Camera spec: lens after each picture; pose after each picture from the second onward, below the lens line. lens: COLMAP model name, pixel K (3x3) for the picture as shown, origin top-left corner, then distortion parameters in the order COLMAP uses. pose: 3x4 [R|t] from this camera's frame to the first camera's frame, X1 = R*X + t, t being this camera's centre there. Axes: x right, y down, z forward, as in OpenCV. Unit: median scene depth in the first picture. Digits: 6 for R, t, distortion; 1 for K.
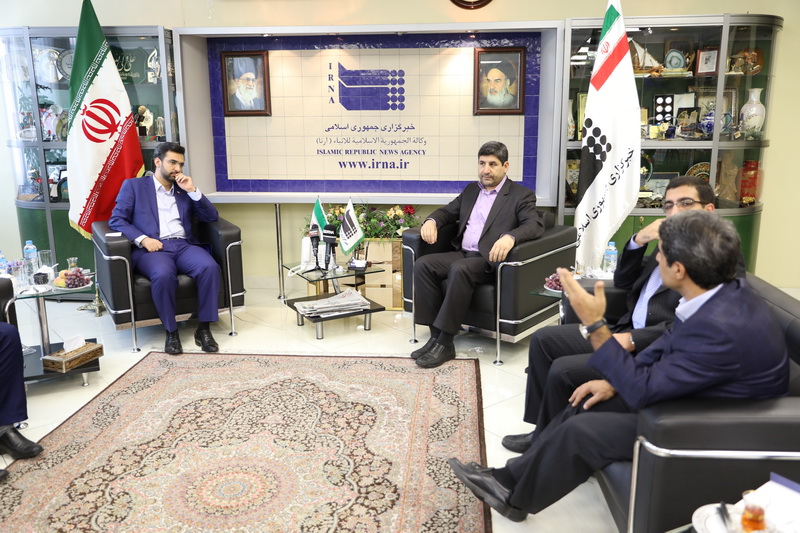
lens RADIAL K [[711.7, 0, 400.0], [0, 711.7, 266.5], [0, 0, 1]] dist [-0.067825, 0.159763]
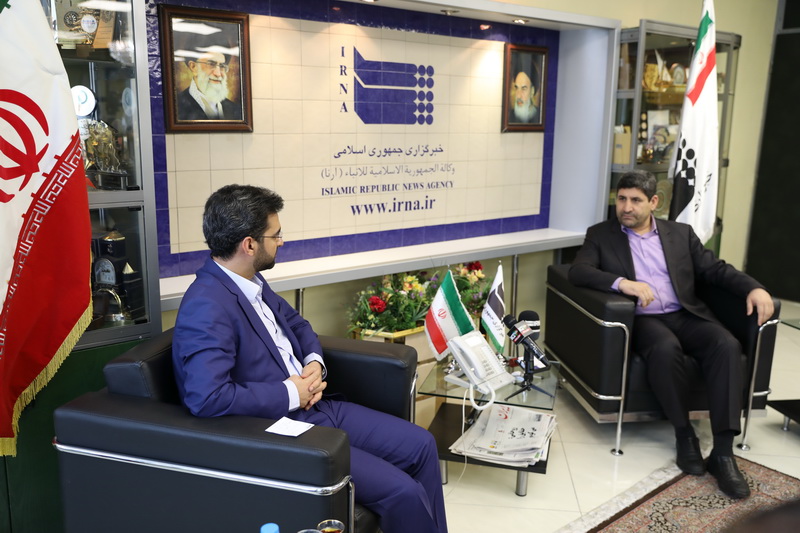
lens RADIAL K [[712.1, 0, 400.0], [0, 712.1, 266.5], [0, 0, 1]] dist [-0.035056, 0.005600]
pose [[0.705590, -0.130100, 0.696575, -0.536504], [0.138045, 0.989405, 0.044961, -0.124825], [-0.695044, 0.064435, 0.716074, 0.560300]]
